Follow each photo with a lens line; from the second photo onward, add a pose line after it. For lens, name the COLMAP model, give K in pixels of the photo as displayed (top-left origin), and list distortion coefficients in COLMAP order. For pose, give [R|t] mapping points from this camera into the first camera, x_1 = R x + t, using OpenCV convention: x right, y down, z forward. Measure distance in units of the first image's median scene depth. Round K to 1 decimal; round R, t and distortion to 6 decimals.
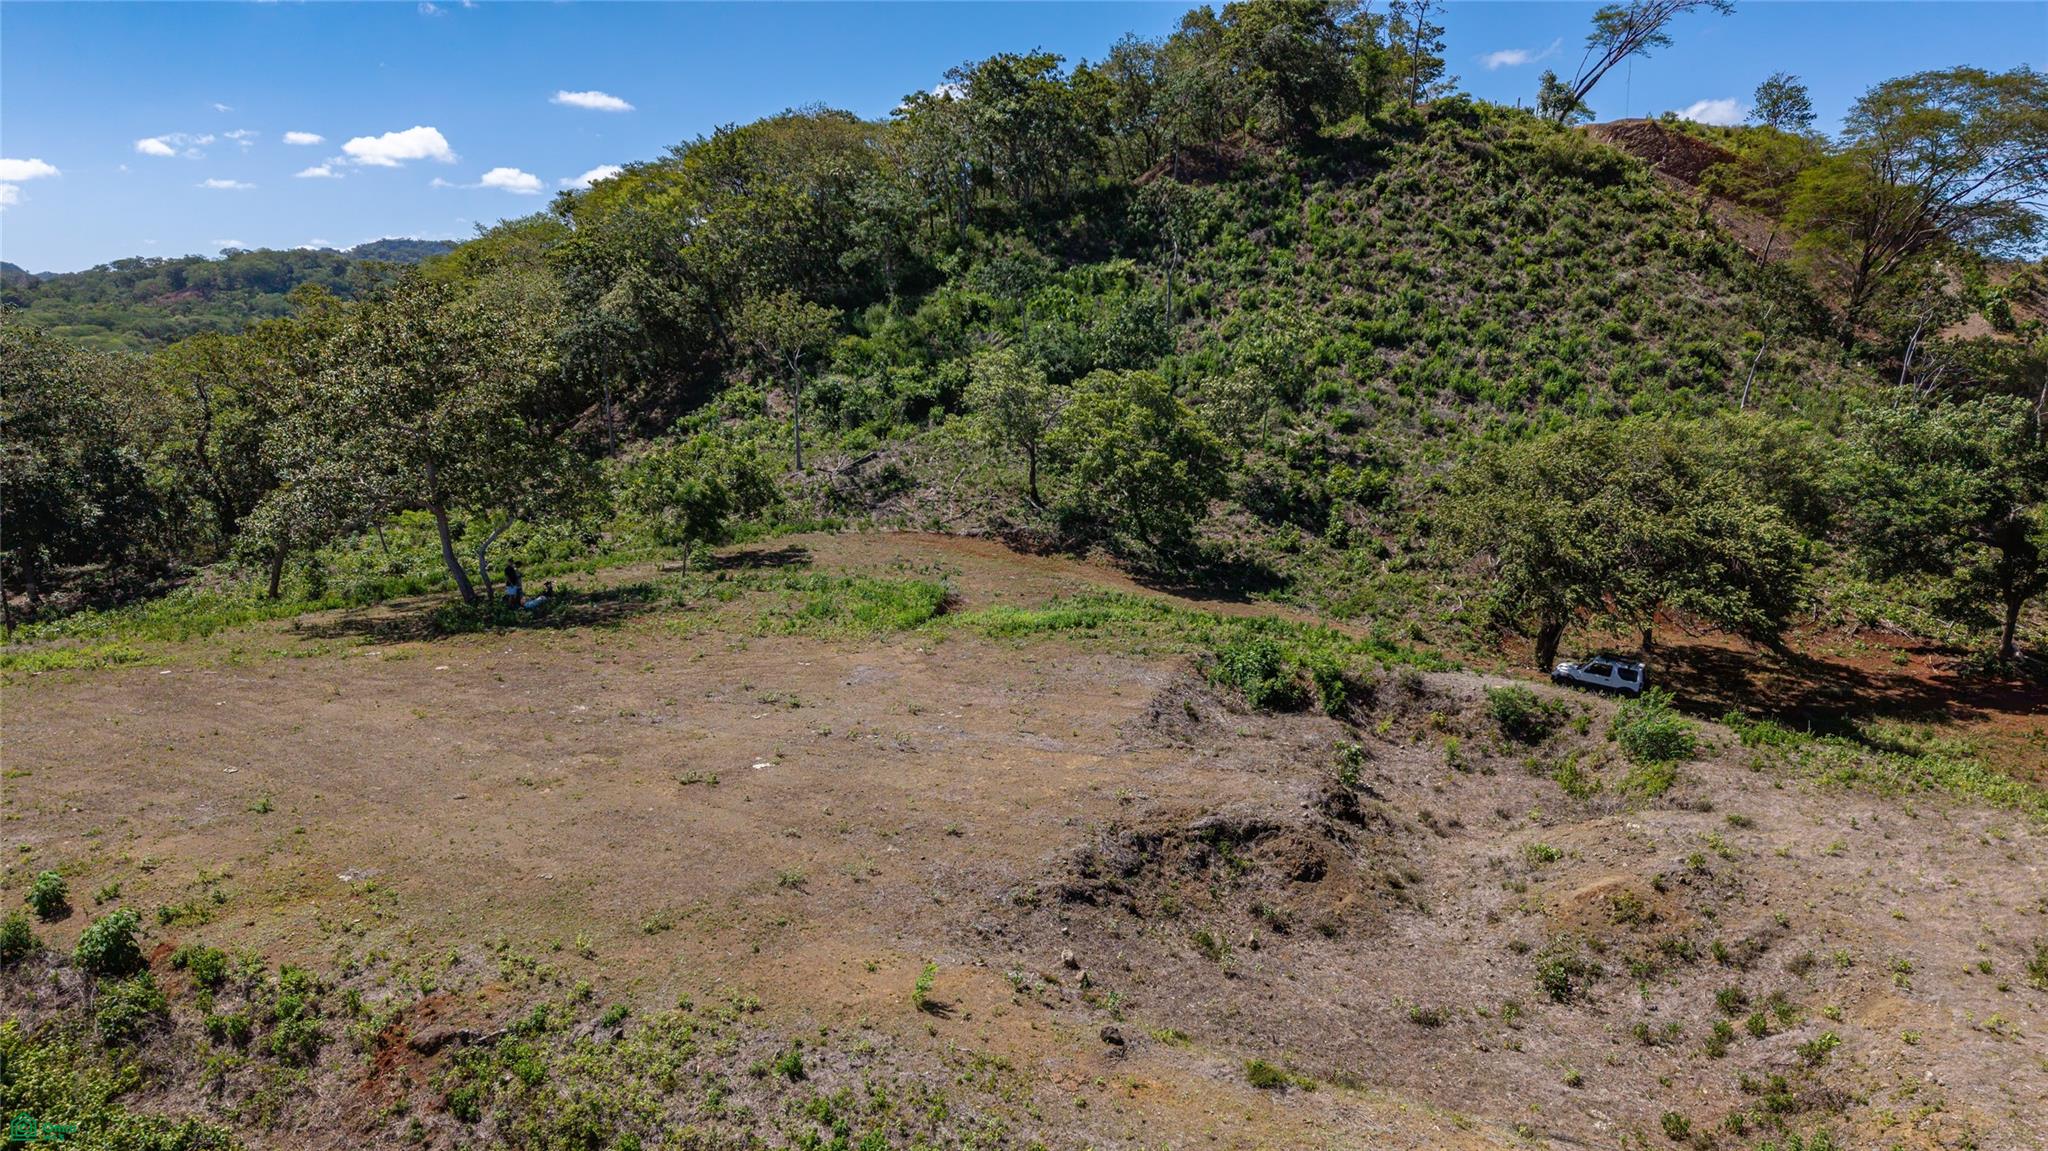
lens RADIAL K [[1371.0, 0, 1032.9], [0, 1371.0, 587.9], [0, 0, 1]] dist [0.065557, -0.071154]
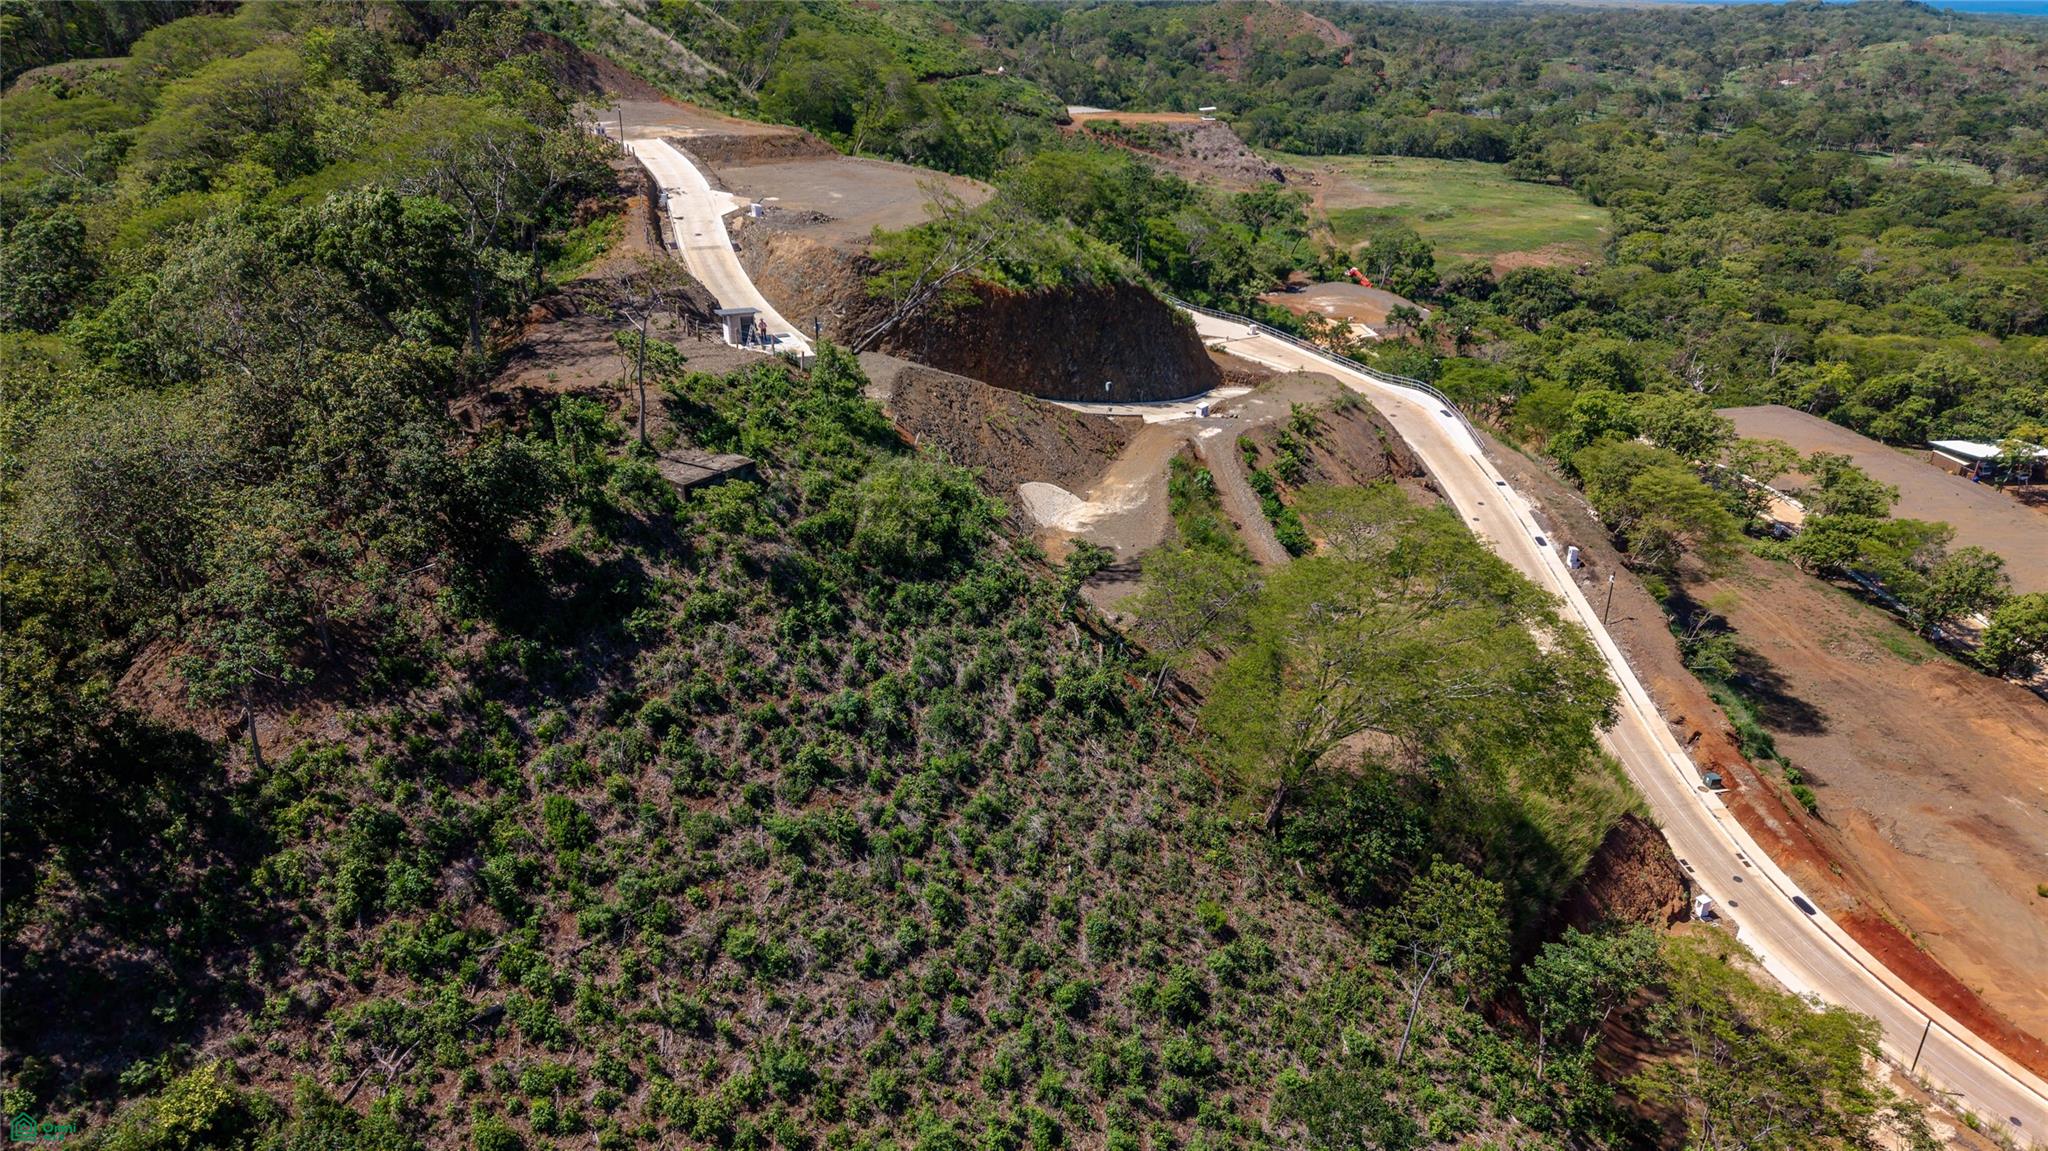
lens RADIAL K [[1367.5, 0, 1060.0], [0, 1367.5, 543.9], [0, 0, 1]] dist [0.054616, -0.042637]
pose [[0.805623, -0.217552, 0.551038, 0.089027], [0.103660, 0.967549, 0.230441, -0.519528], [-0.583289, -0.128528, 0.802031, 0.465433]]
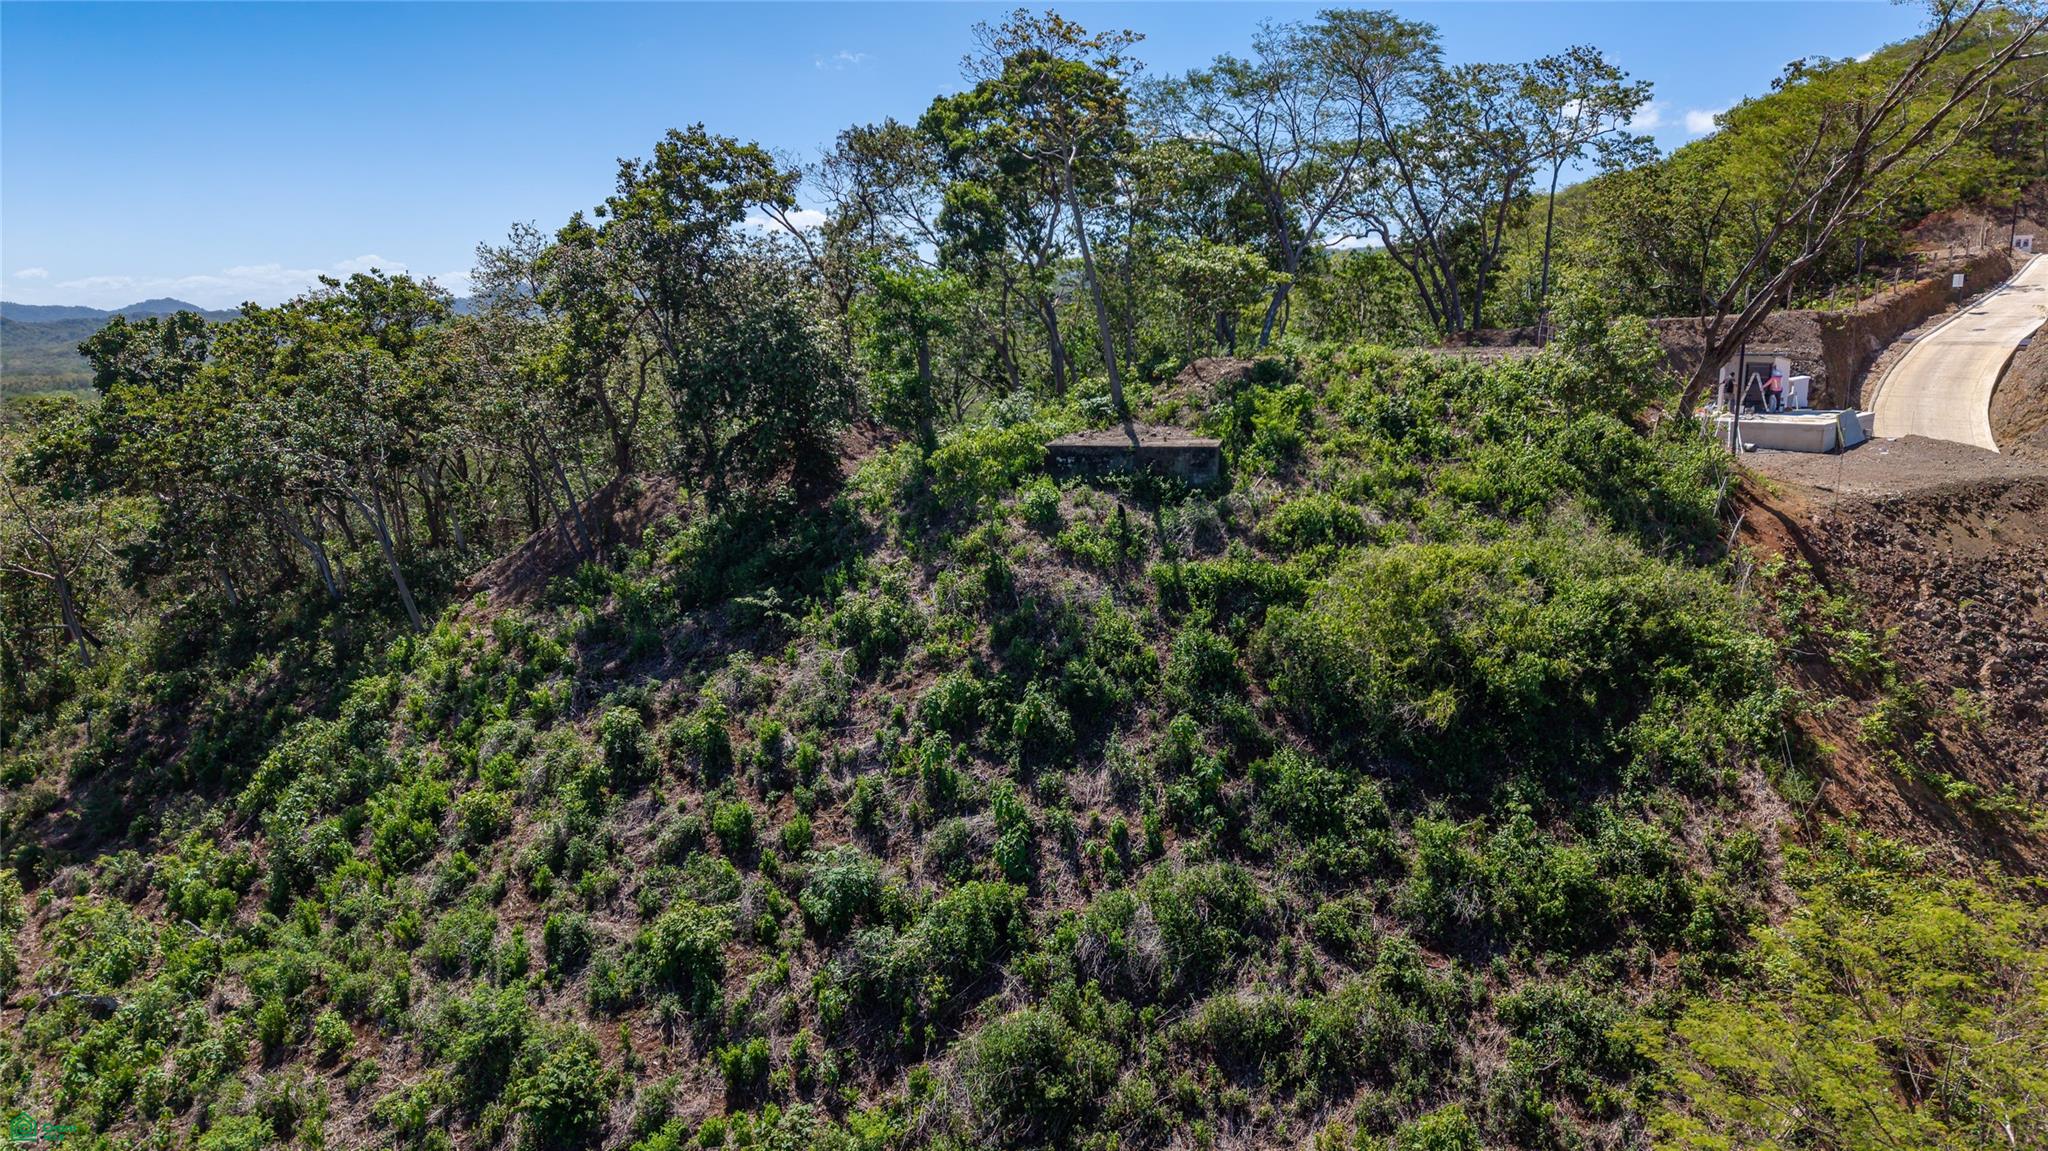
lens RADIAL K [[1386.8, 0, 1013.7], [0, 1386.8, 574.3], [0, 0, 1]] dist [0.063273, -0.079997]
pose [[0.857577, 0.084702, -0.507334, 0.533805], [-0.091961, 0.995704, 0.010789, -0.368858], [0.506069, 0.037402, 0.861682, 0.823112]]
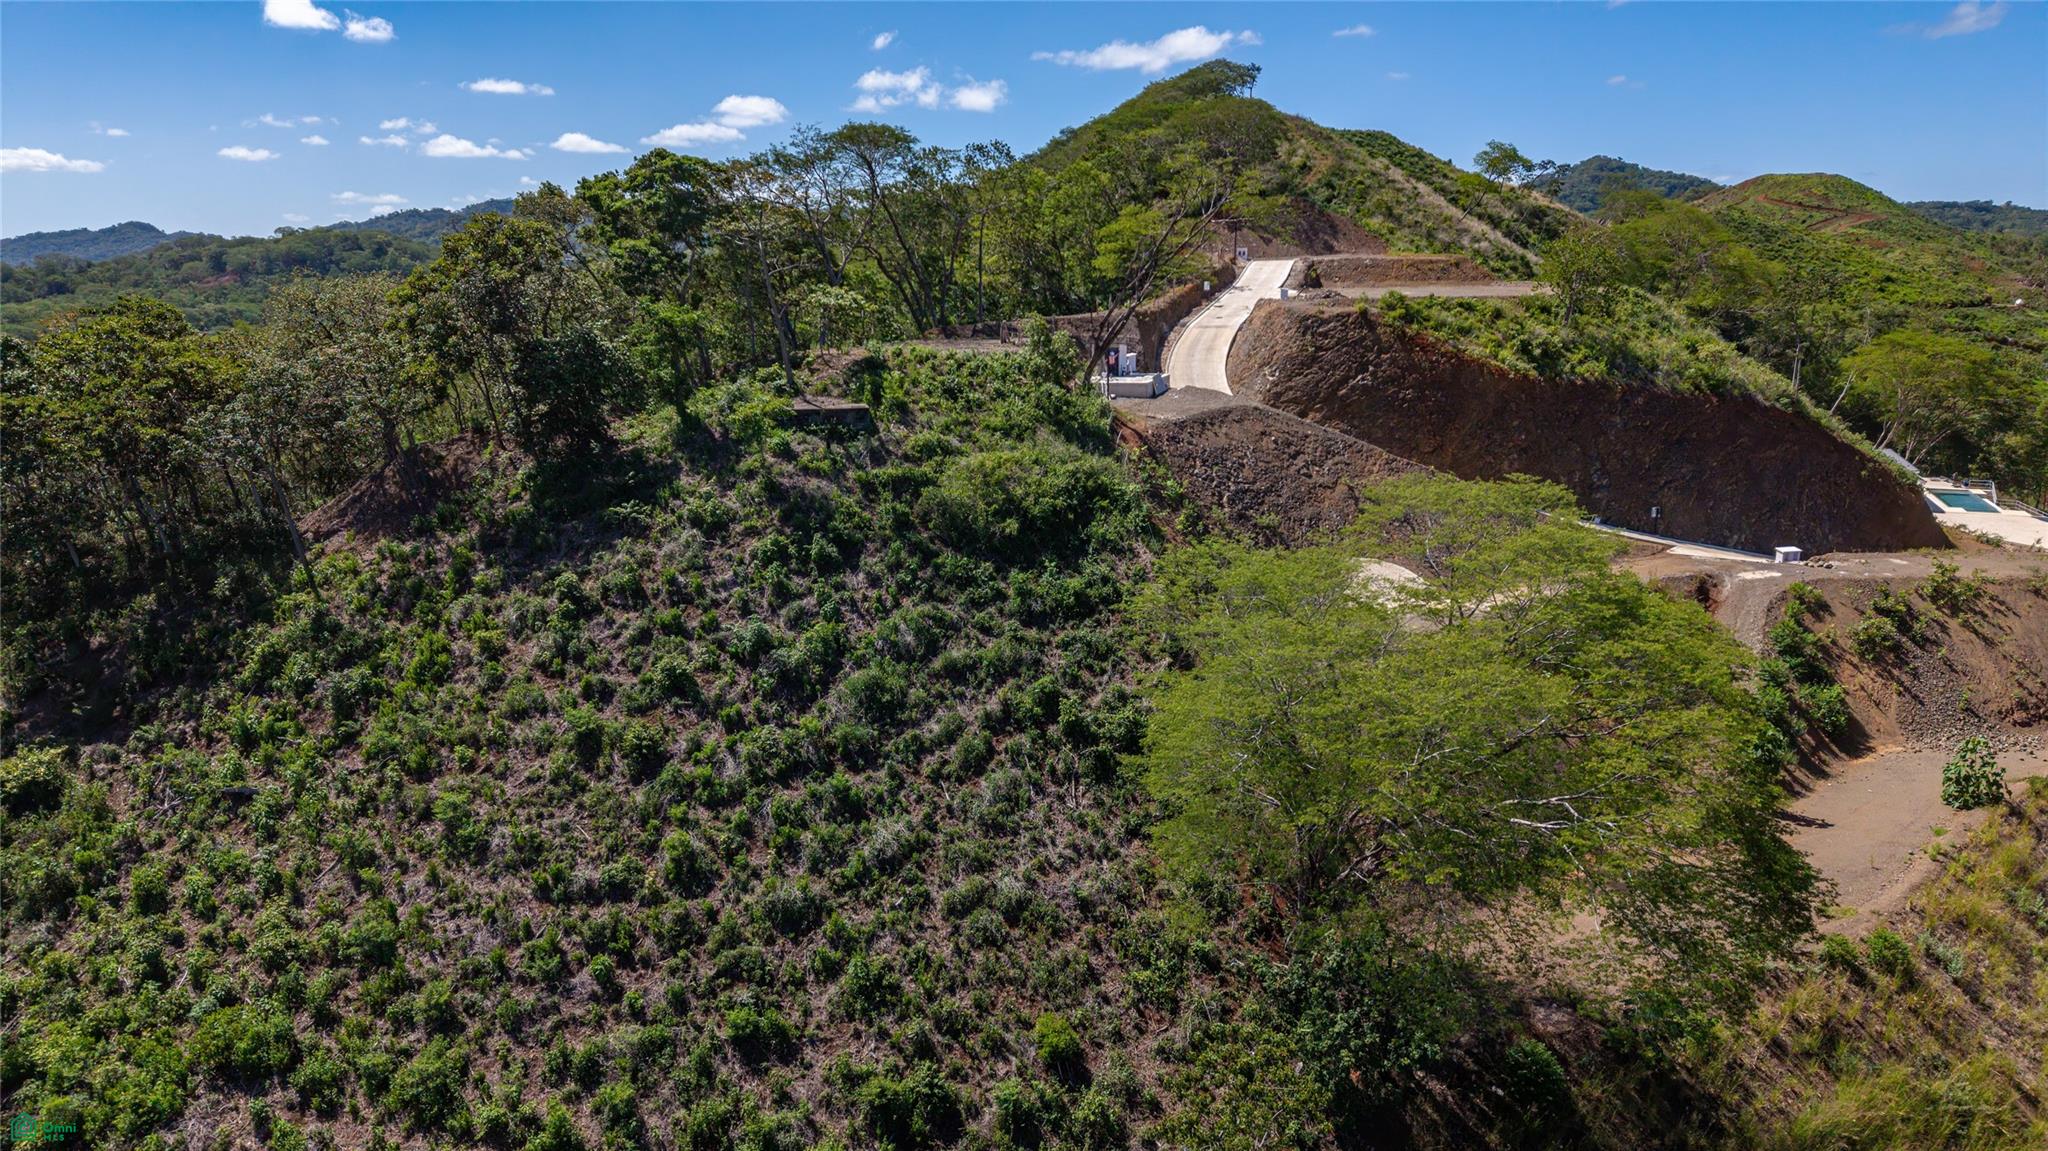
lens RADIAL K [[1416.6, 0, 1023.2], [0, 1416.6, 573.1], [0, 0, 1]] dist [0.093185, -0.083150]
pose [[0.995935, 0.008092, -0.089714, 0.527106], [-0.006612, 0.999837, 0.016775, -0.334347], [0.089835, -0.016114, 0.995826, 0.473093]]
